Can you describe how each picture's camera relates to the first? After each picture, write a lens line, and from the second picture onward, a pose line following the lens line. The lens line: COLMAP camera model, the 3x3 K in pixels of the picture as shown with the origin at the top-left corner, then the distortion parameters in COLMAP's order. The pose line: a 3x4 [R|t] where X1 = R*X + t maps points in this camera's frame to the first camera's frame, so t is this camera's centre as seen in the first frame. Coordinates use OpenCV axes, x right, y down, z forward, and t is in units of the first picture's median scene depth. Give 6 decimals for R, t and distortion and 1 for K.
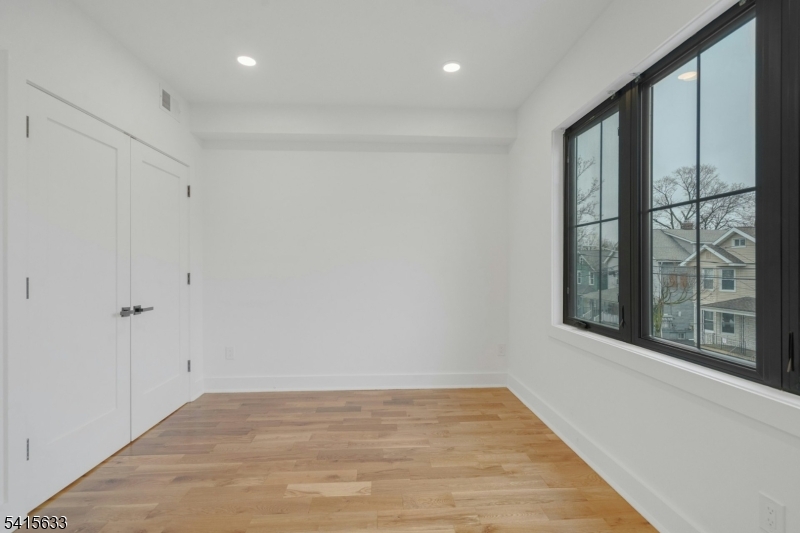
lens RADIAL K [[364.6, 0, 404.3], [0, 364.6, 269.6], [0, 0, 1]] dist [-0.000107, -0.000075]
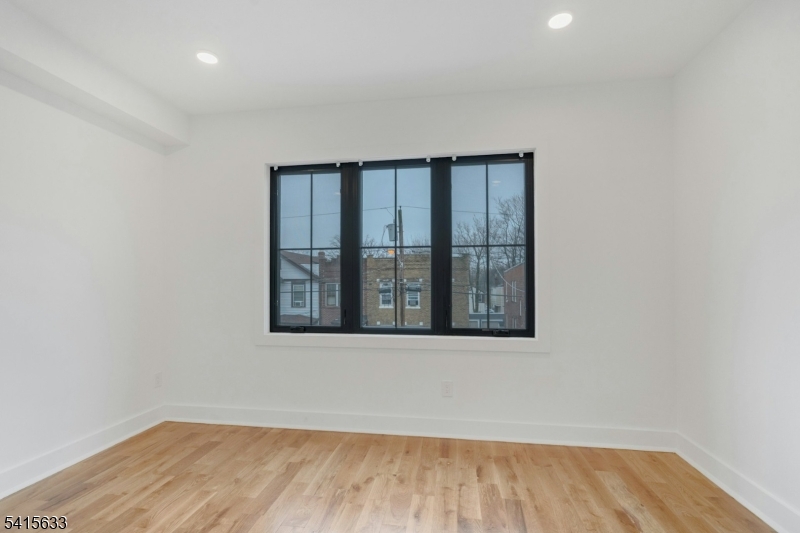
lens RADIAL K [[364.6, 0, 404.3], [0, 364.6, 269.6], [0, 0, 1]] dist [-0.000107, -0.000075]
pose [[0.216626, 0.032196, 0.975724, -0.627850], [0.009627, 0.999337, -0.035112, -0.001738], [-0.976207, 0.017000, 0.216173, 0.345776]]
